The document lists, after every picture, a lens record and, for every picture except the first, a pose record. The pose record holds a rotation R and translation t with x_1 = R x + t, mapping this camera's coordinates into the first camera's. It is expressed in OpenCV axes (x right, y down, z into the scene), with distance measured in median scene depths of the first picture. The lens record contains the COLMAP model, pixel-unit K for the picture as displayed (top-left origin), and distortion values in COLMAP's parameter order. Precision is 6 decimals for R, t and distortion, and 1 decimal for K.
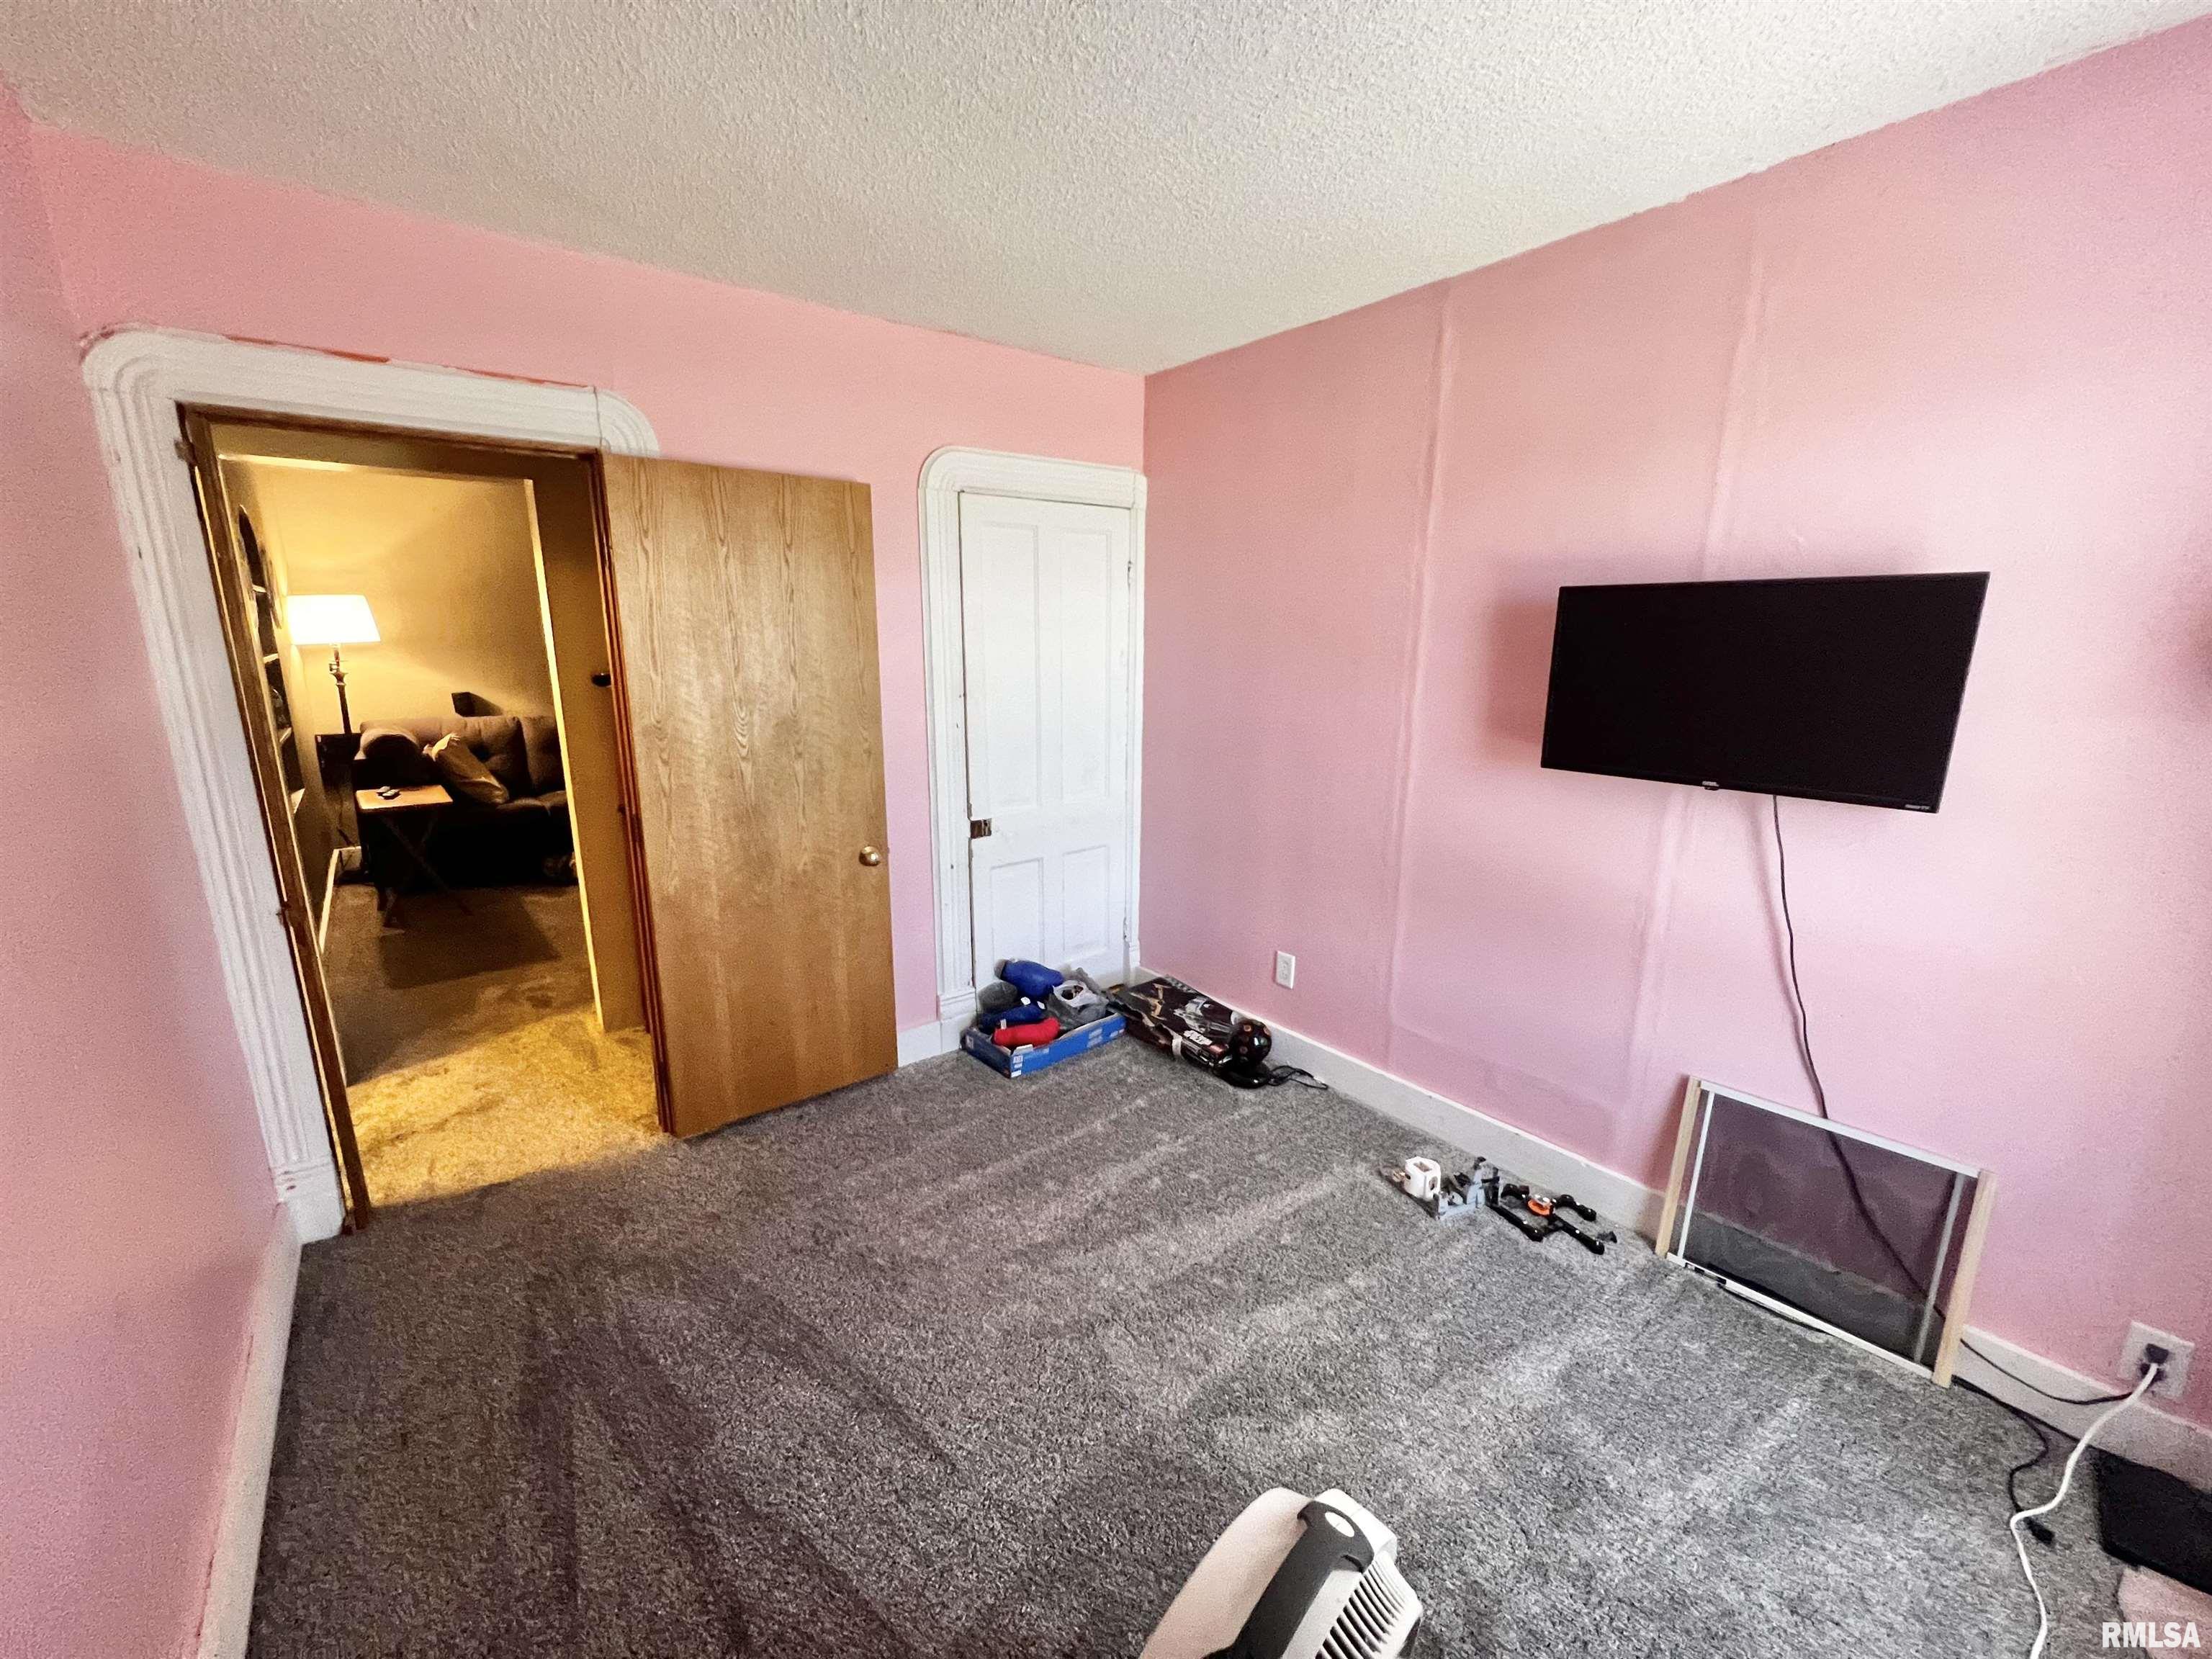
lens RADIAL K [[883.5, 0, 1099.8], [0, 883.5, 830.9], [0, 0, 1]] dist [-0.003867, -0.000081]
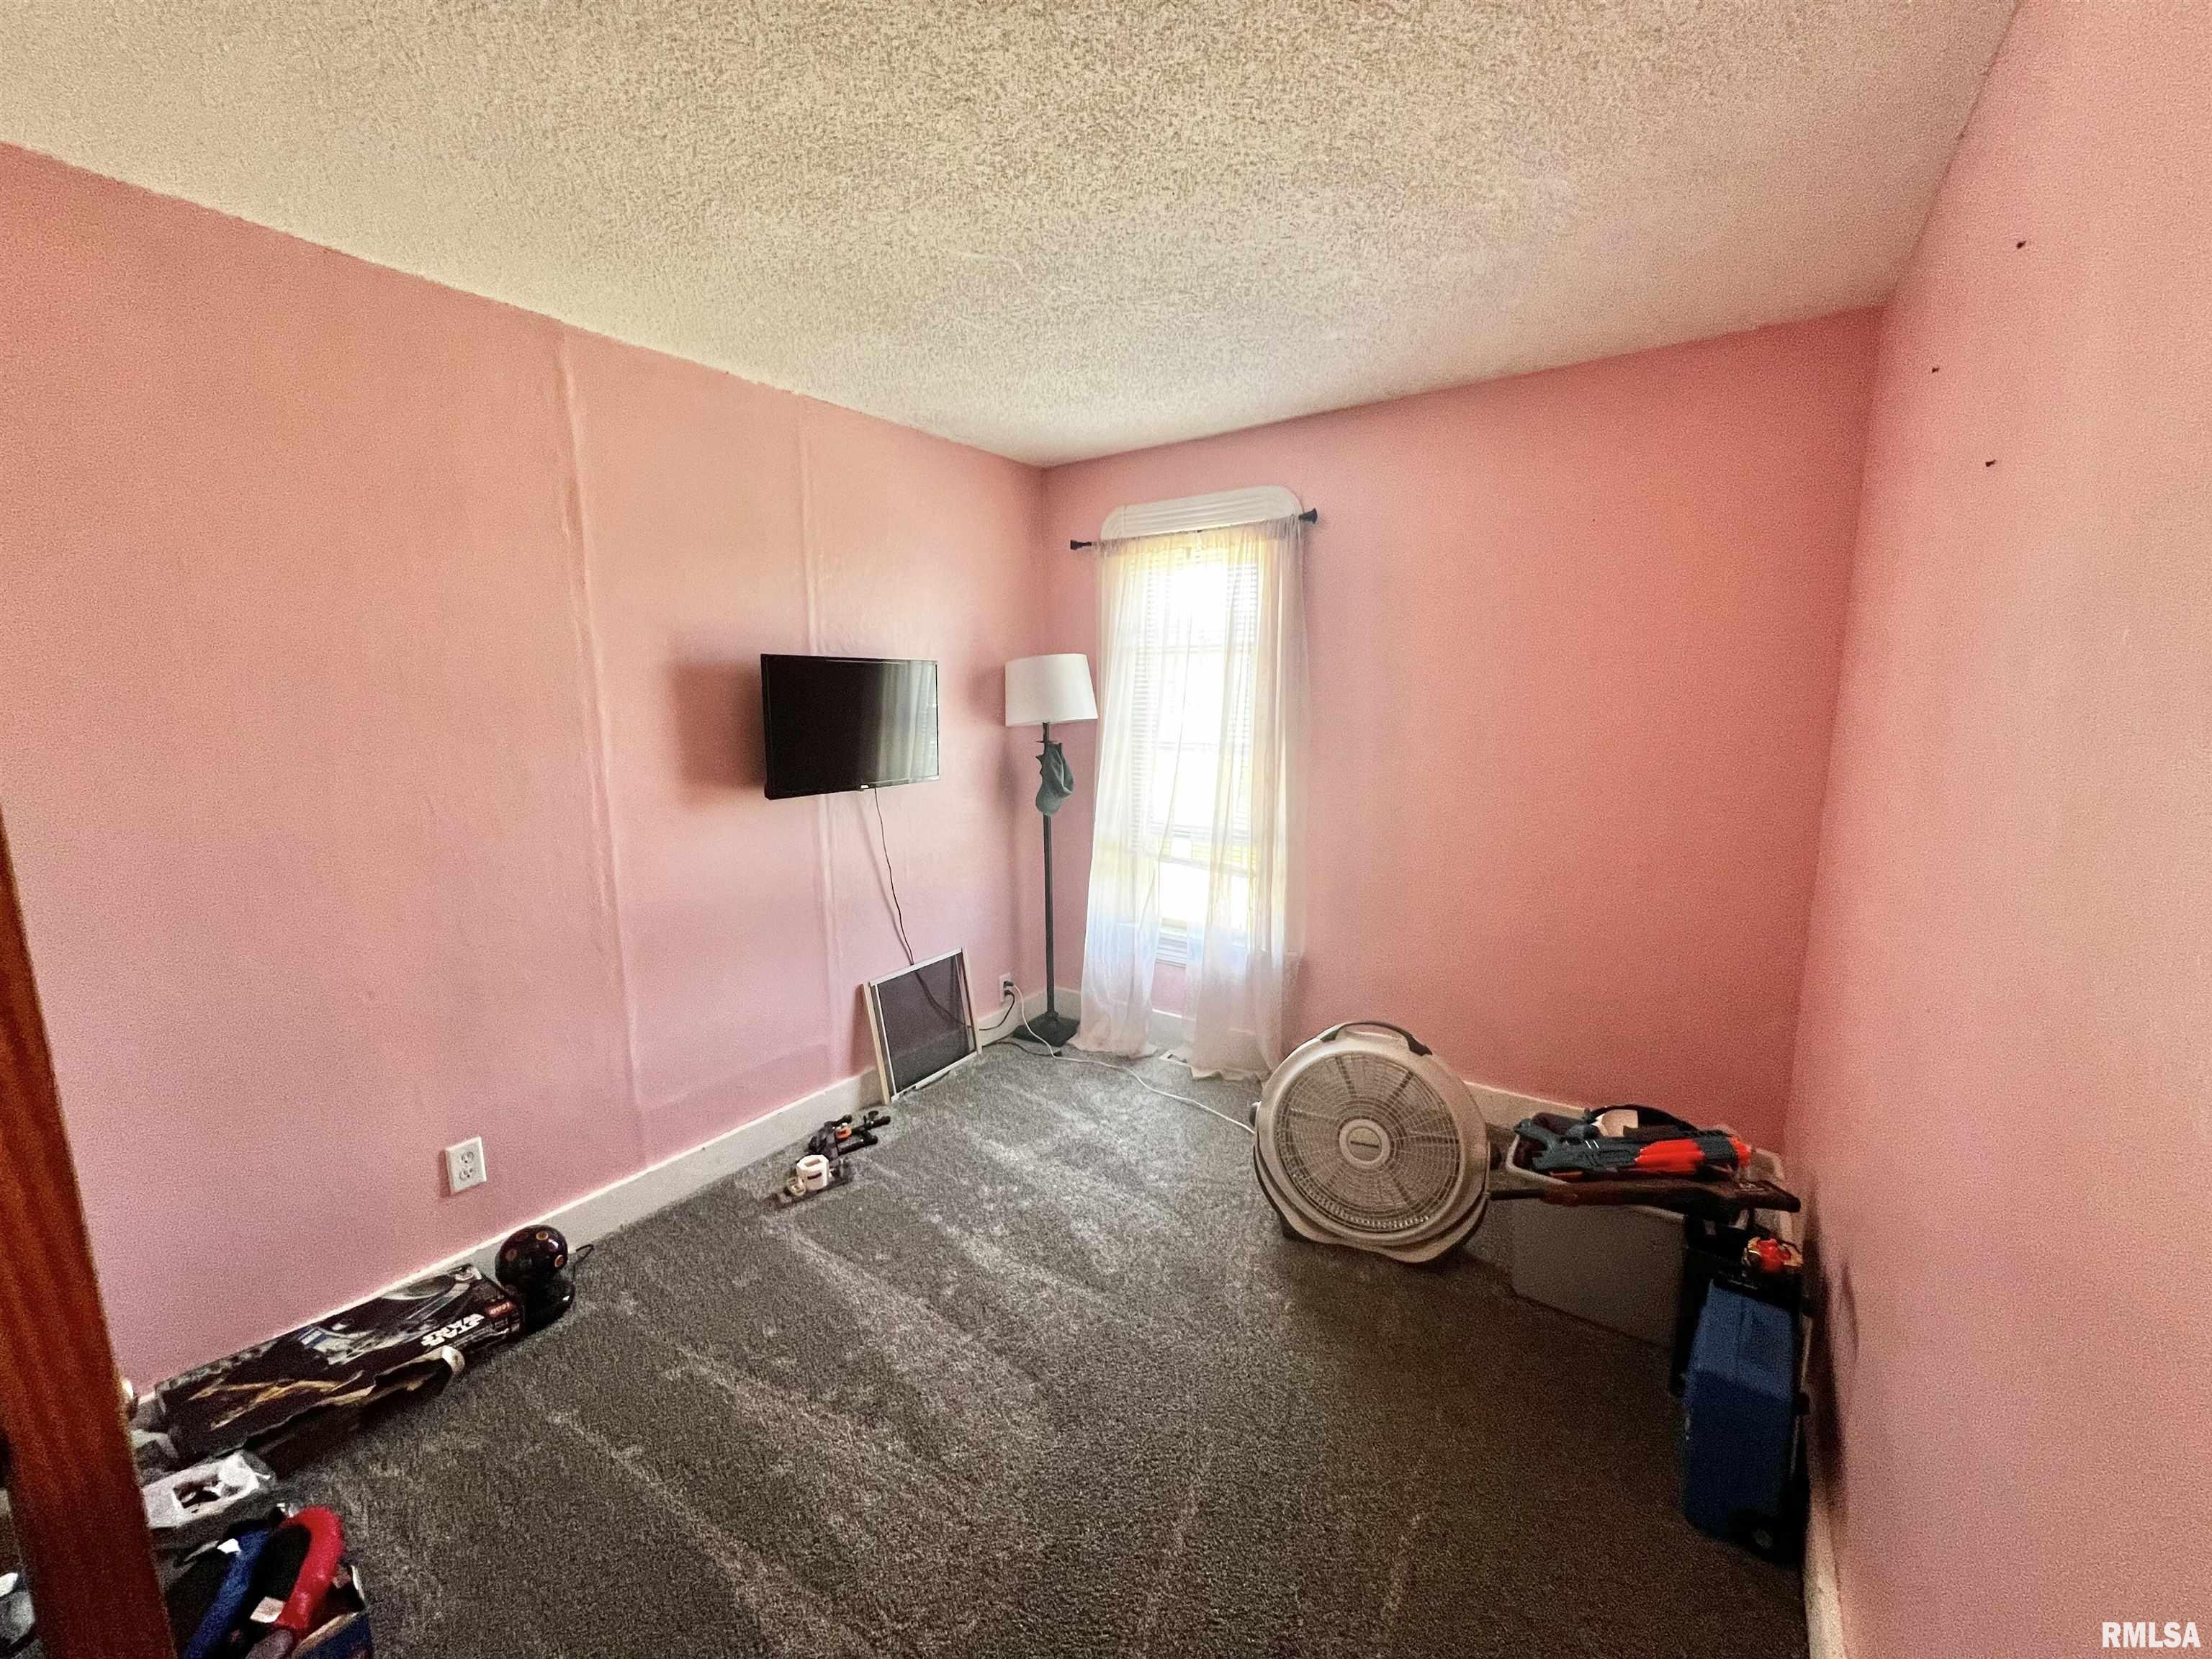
lens RADIAL K [[883.5, 0, 1103.8], [0, 883.5, 828.1], [0, 0, 1]] dist [-0.003867, -0.000081]
pose [[-0.290536, -0.145471, 0.945742, -0.795192], [0.217682, 0.952412, 0.213370, -0.195114], [-0.931774, 0.267863, -0.245043, 0.884534]]
